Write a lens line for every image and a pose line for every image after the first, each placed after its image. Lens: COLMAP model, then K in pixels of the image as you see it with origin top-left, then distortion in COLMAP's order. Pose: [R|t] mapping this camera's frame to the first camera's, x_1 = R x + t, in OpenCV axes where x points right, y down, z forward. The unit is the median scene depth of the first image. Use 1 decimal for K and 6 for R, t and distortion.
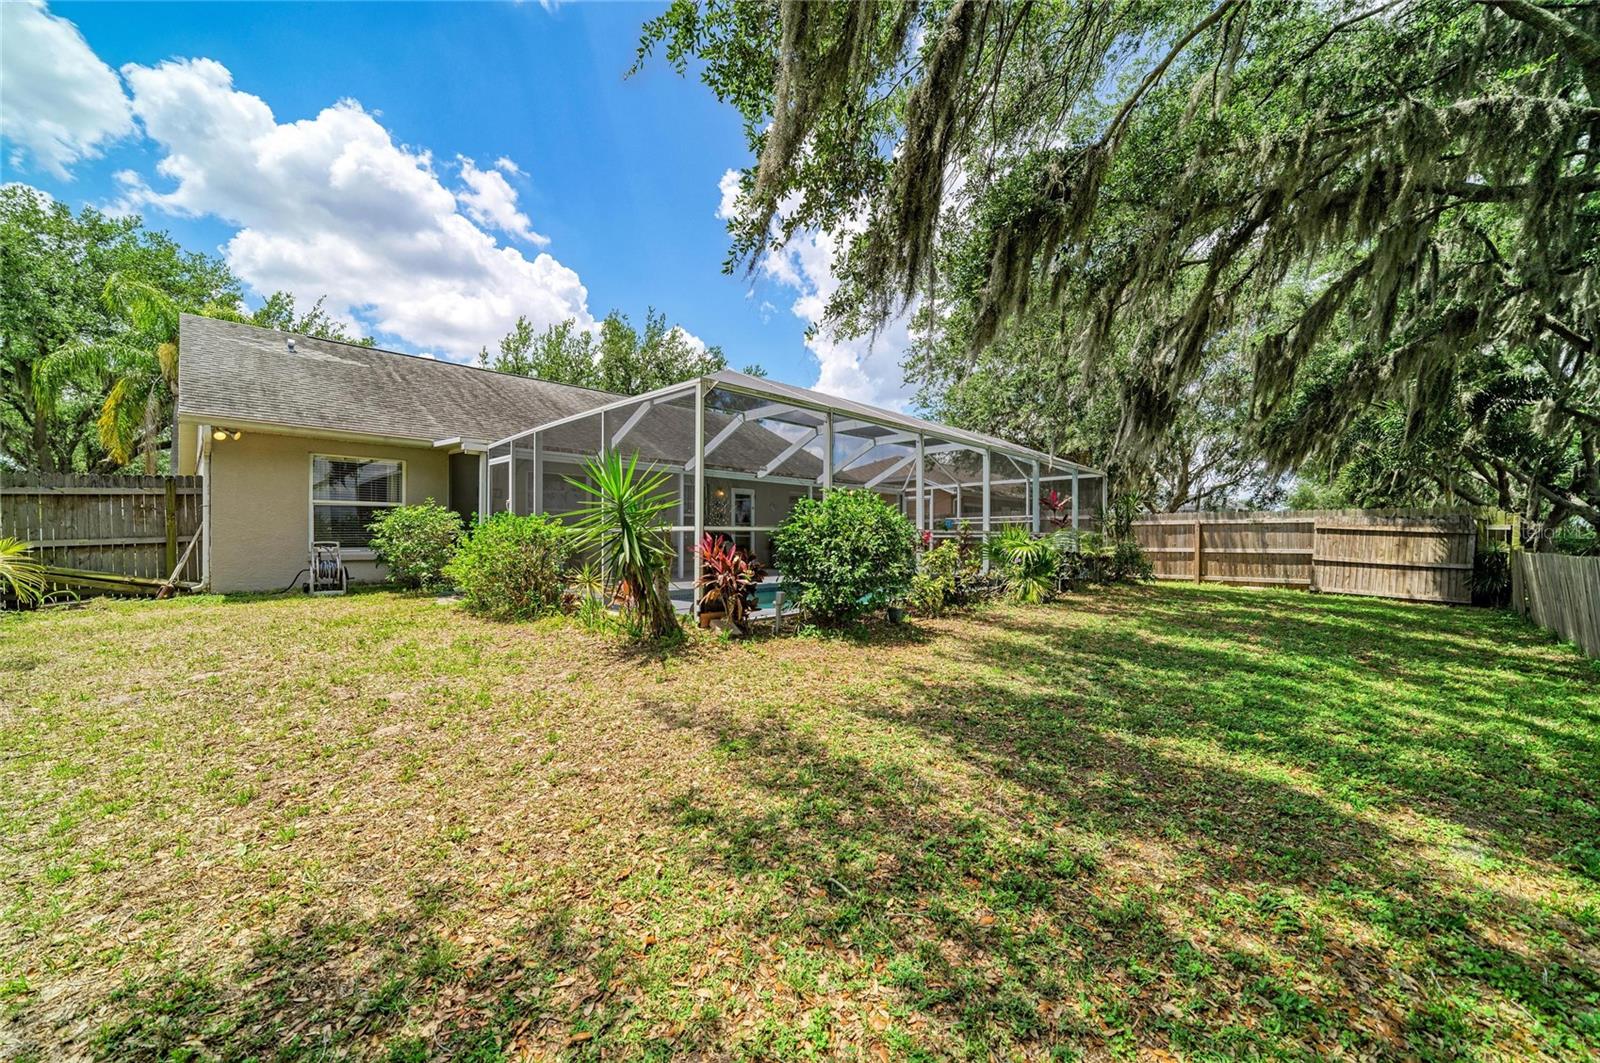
lens RADIAL K [[594.6, 0, 805.5], [0, 594.6, 537.5], [0, 0, 1]] dist [0.010009, 0.000407]
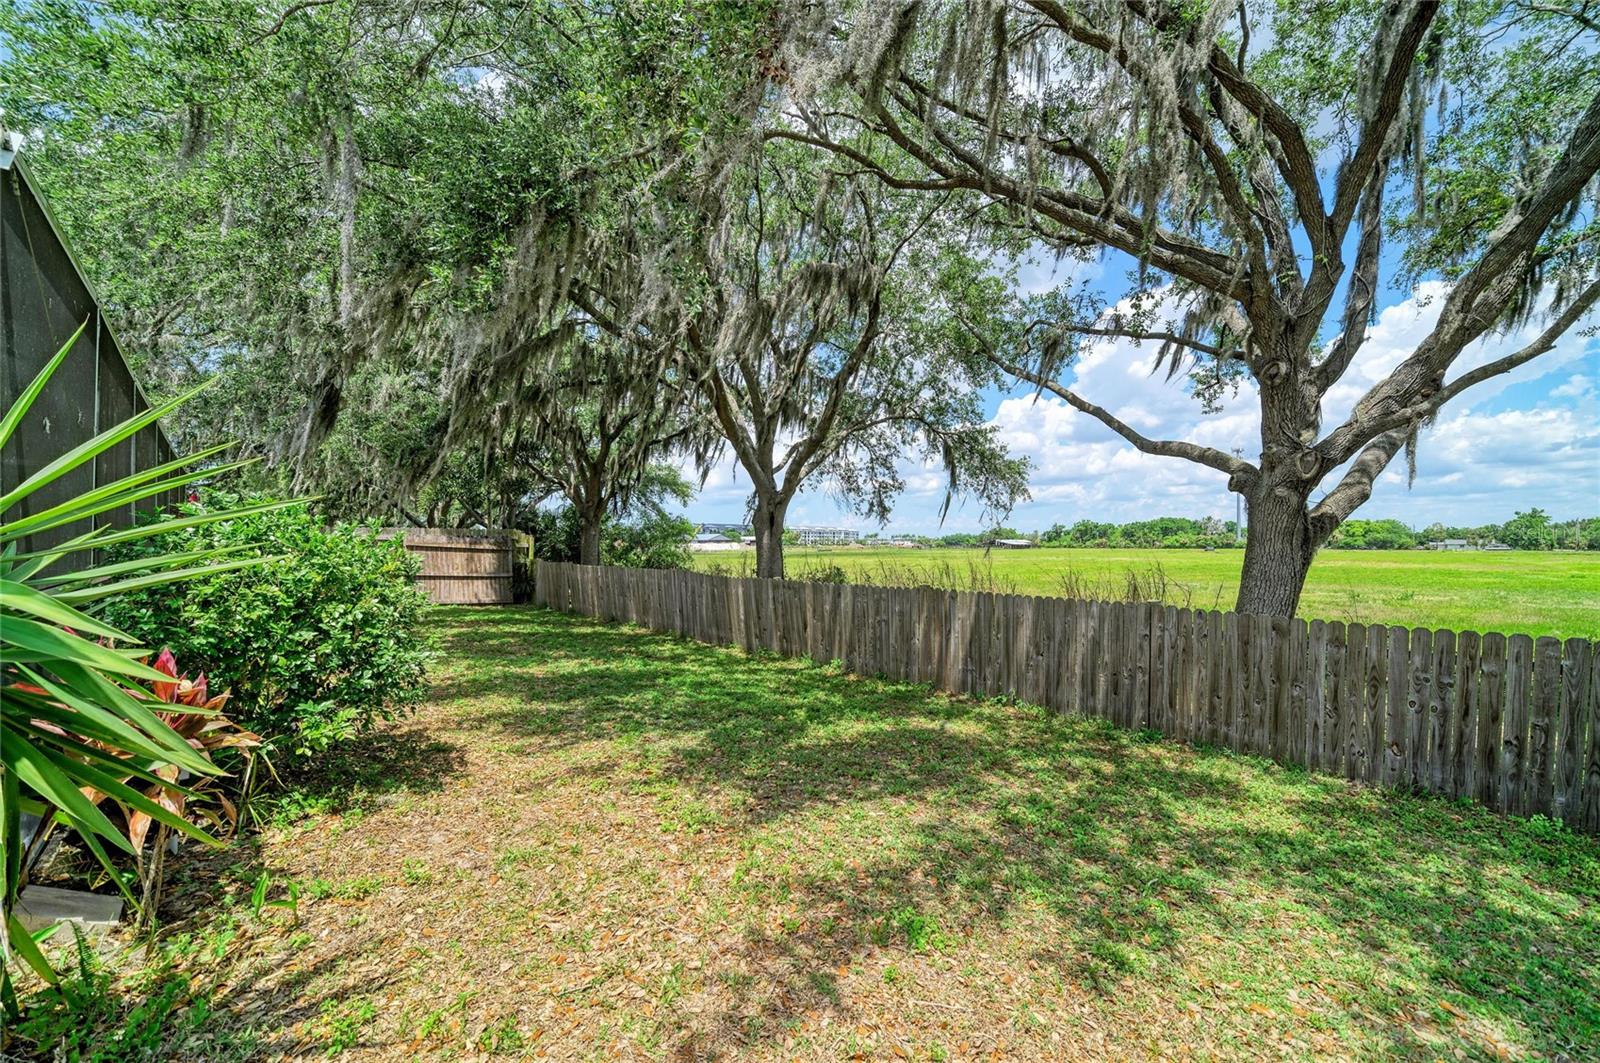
lens RADIAL K [[594.6, 0, 811.7], [0, 594.6, 540.4], [0, 0, 1]] dist [0.010009, 0.000407]
pose [[0.018157, 0.000037, 0.999835, -0.213893], [-0.002820, 0.999996, 0.000015, -0.028262], [-0.999831, -0.002820, 0.018158, 0.283425]]
